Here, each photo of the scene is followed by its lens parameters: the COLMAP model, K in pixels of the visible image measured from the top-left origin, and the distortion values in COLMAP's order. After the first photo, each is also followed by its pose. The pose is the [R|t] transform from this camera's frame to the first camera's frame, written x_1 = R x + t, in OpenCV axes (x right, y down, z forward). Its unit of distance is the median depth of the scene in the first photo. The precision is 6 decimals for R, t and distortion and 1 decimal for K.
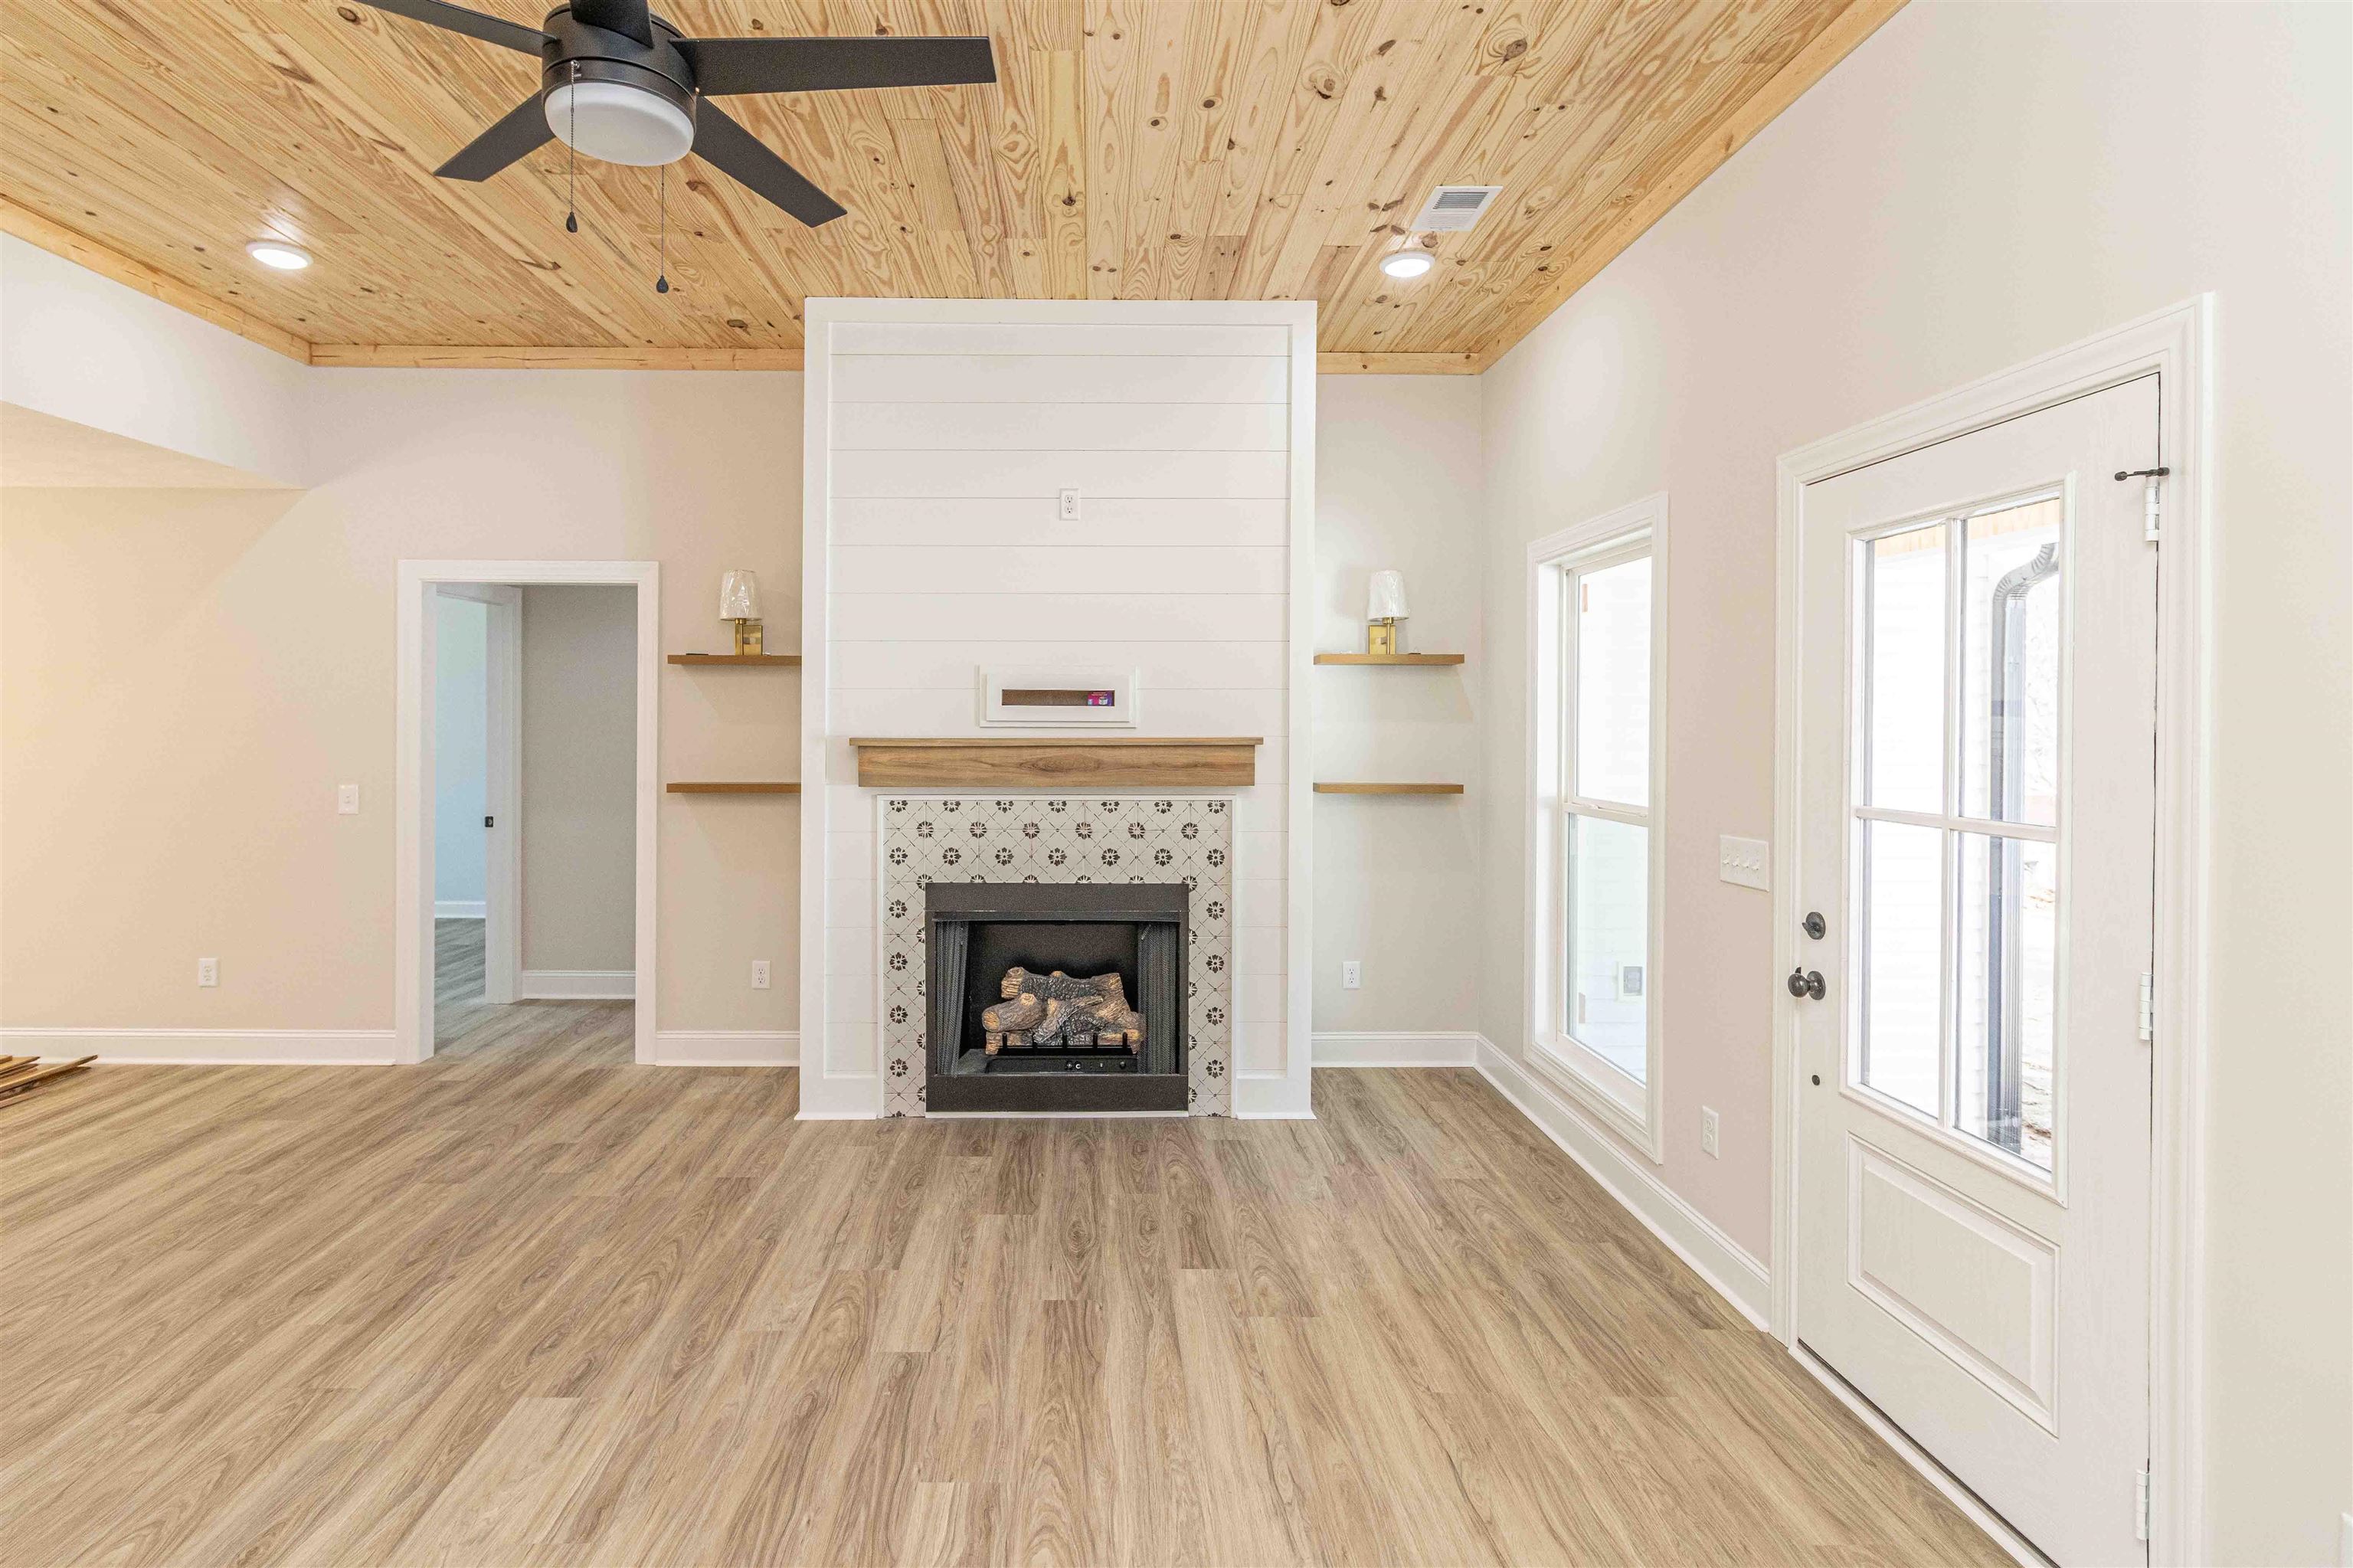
lens RADIAL K [[1166.2, 0, 1099.8], [0, 1166.2, 720.1], [0, 0, 1]] dist [-0.001059, 0.001769]
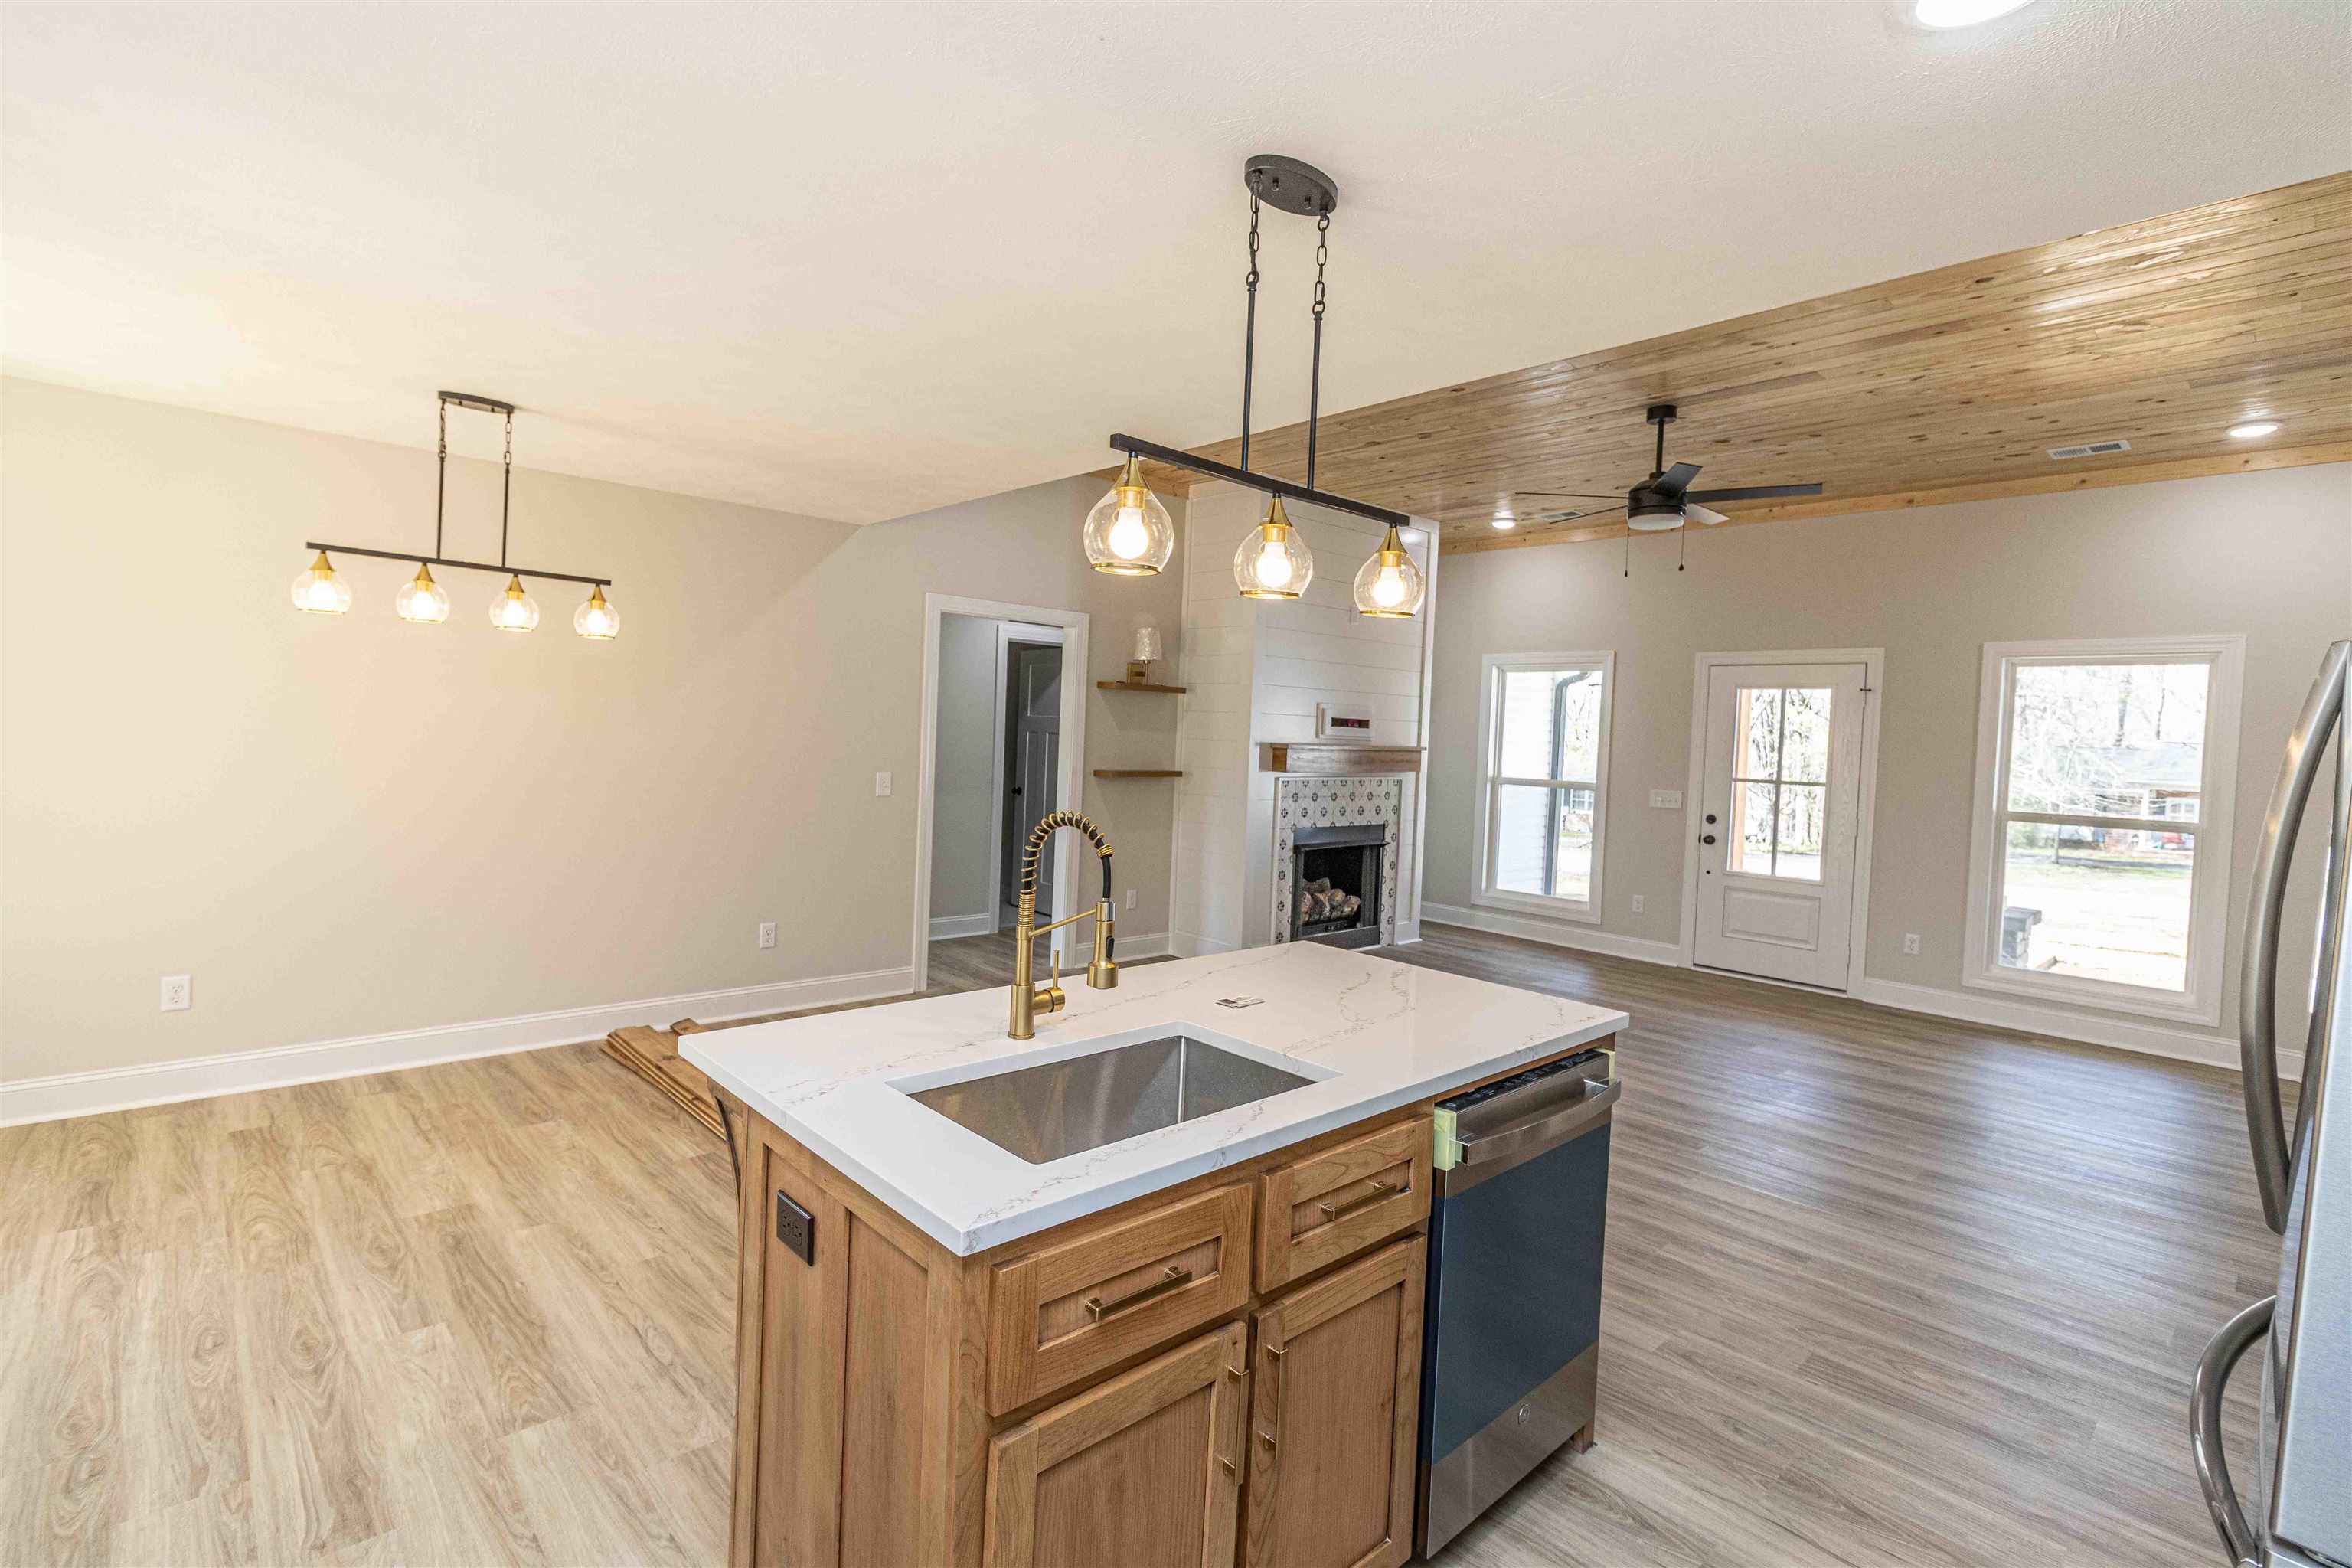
lens RADIAL K [[1079.9, 0, 1168.5], [0, 1079.9, 766.8], [0, 0, 1]] dist [-0.001200, 0.001535]
pose [[0.741088, 0.001669, 0.671405, -1.384251], [-0.033683, 0.998830, 0.034695, -0.000024], [-0.670562, -0.048327, 0.740278, -0.047913]]
